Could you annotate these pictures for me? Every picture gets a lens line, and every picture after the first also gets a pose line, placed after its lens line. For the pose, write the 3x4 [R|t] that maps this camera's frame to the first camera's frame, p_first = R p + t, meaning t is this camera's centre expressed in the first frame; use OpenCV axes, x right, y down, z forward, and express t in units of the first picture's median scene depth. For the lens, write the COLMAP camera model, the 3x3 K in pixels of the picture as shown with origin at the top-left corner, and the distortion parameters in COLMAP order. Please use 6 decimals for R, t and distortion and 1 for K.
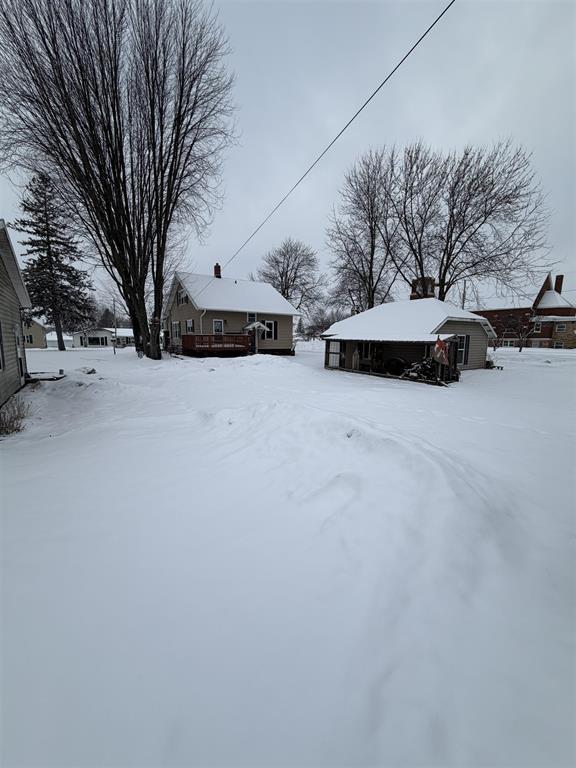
lens RADIAL K [[305.7, 0, 287.4], [0, 305.7, 379.9], [0, 0, 1]] dist [-0.000292, 0.000500]
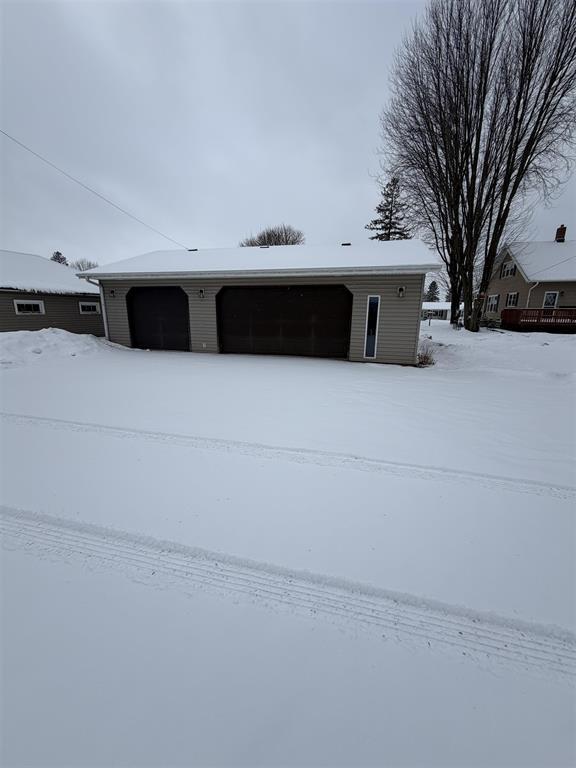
lens RADIAL K [[305.7, 0, 288.4], [0, 305.7, 381.0], [0, 0, 1]] dist [-0.000292, 0.000500]
pose [[0.646013, 0.172288, -0.743629, -0.010256], [-0.104901, 0.984990, 0.137077, 0.021658], [0.756084, -0.010546, 0.654390, -0.182258]]
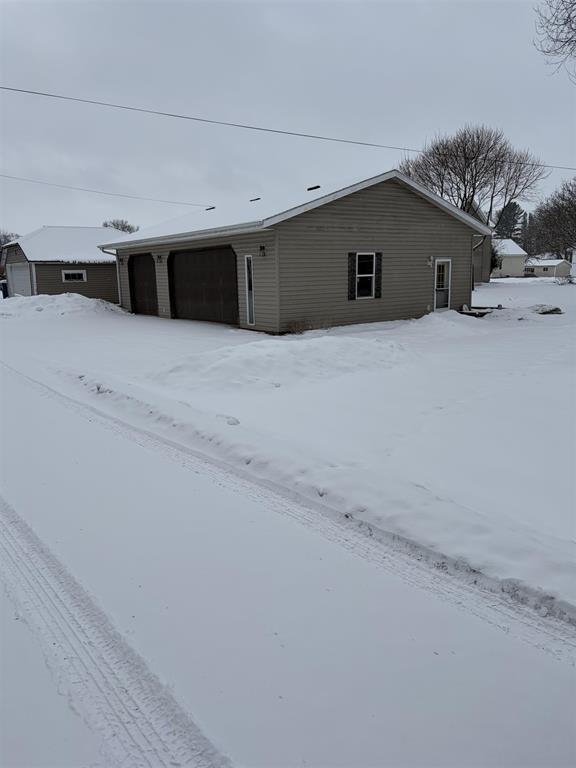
lens RADIAL K [[577.1, 0, 286.4], [0, 577.1, 384.1], [0, 0, 1]] dist [0.044681, -0.045013]
pose [[0.014133, 0.180327, -0.983505, 1.450969], [-0.110168, 0.977896, 0.177715, -0.119812], [0.993813, 0.105839, 0.033687, 1.043245]]
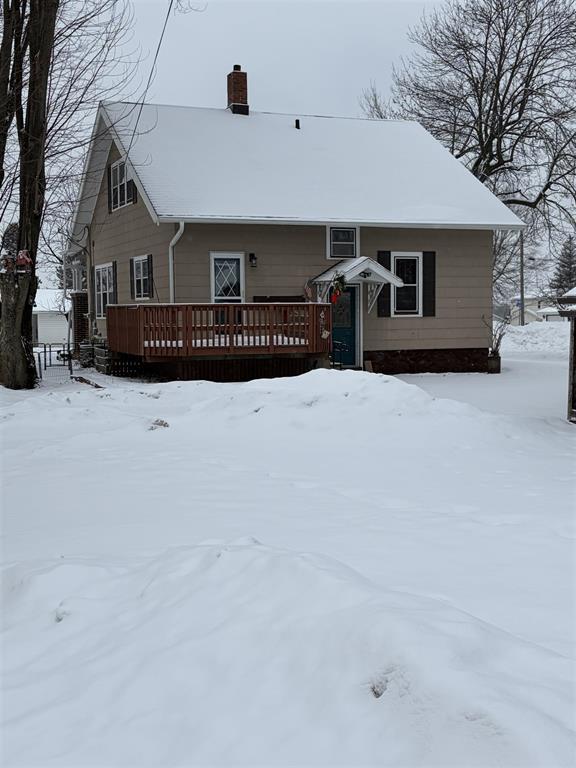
lens RADIAL K [[1064.8, 0, 289.1], [0, 1064.8, 386.5], [0, 0, 1]] dist [0.064217, 0.000000]
pose [[0.974897, -0.001629, -0.222650, 0.058105], [-0.012761, 0.997921, -0.063173, -0.003011], [0.222290, 0.064429, 0.972850, 0.013429]]
